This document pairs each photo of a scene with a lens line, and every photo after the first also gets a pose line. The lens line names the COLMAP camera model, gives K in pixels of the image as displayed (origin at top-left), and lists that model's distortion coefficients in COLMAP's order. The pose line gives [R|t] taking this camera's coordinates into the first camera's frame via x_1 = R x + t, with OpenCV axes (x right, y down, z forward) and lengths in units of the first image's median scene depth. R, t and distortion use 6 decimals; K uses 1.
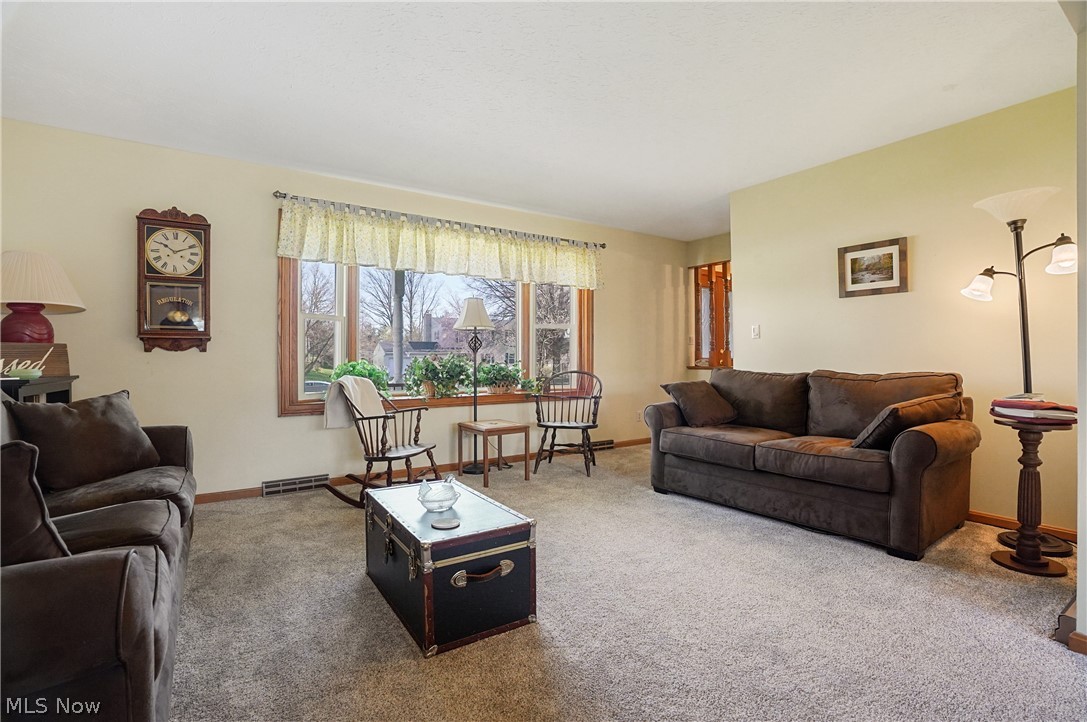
lens RADIAL K [[503.7, 0, 546.5], [0, 503.7, 361.0], [0, 0, 1]] dist [-0.062978, 0.021407]
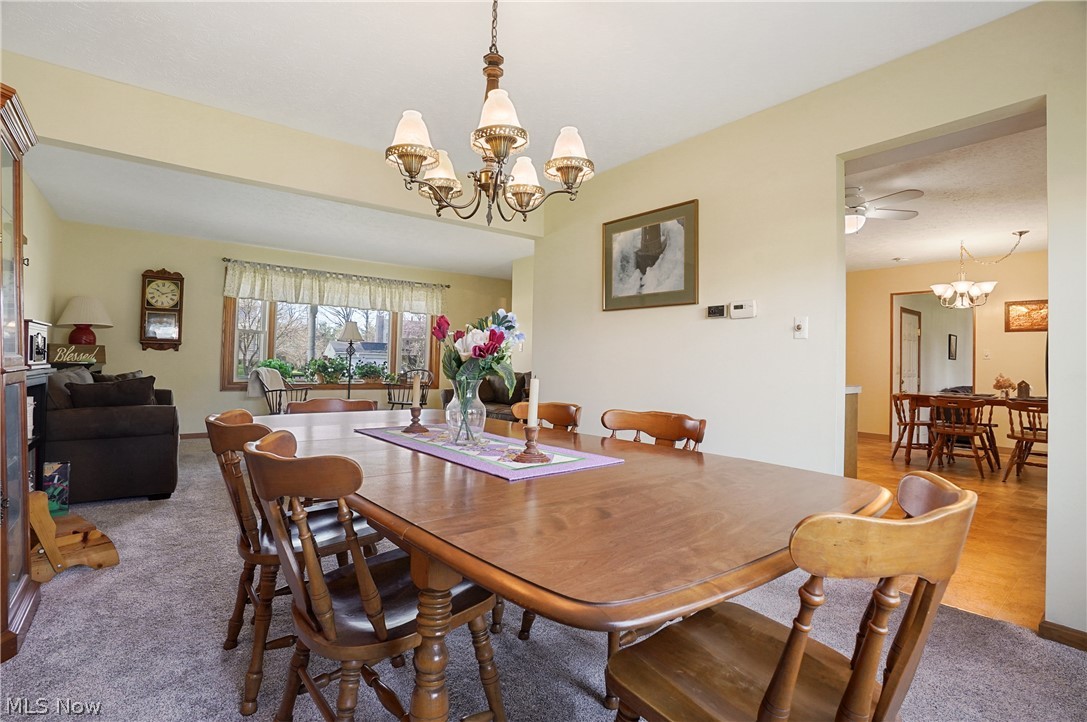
lens RADIAL K [[503.7, 0, 537.1], [0, 503.7, 351.3], [0, 0, 1]] dist [-0.062978, 0.021407]
pose [[0.997525, 0.026139, 0.065270, 0.420232], [-0.024279, 0.999280, -0.029139, 0.000497], [-0.065985, 0.027482, 0.997442, -0.745412]]
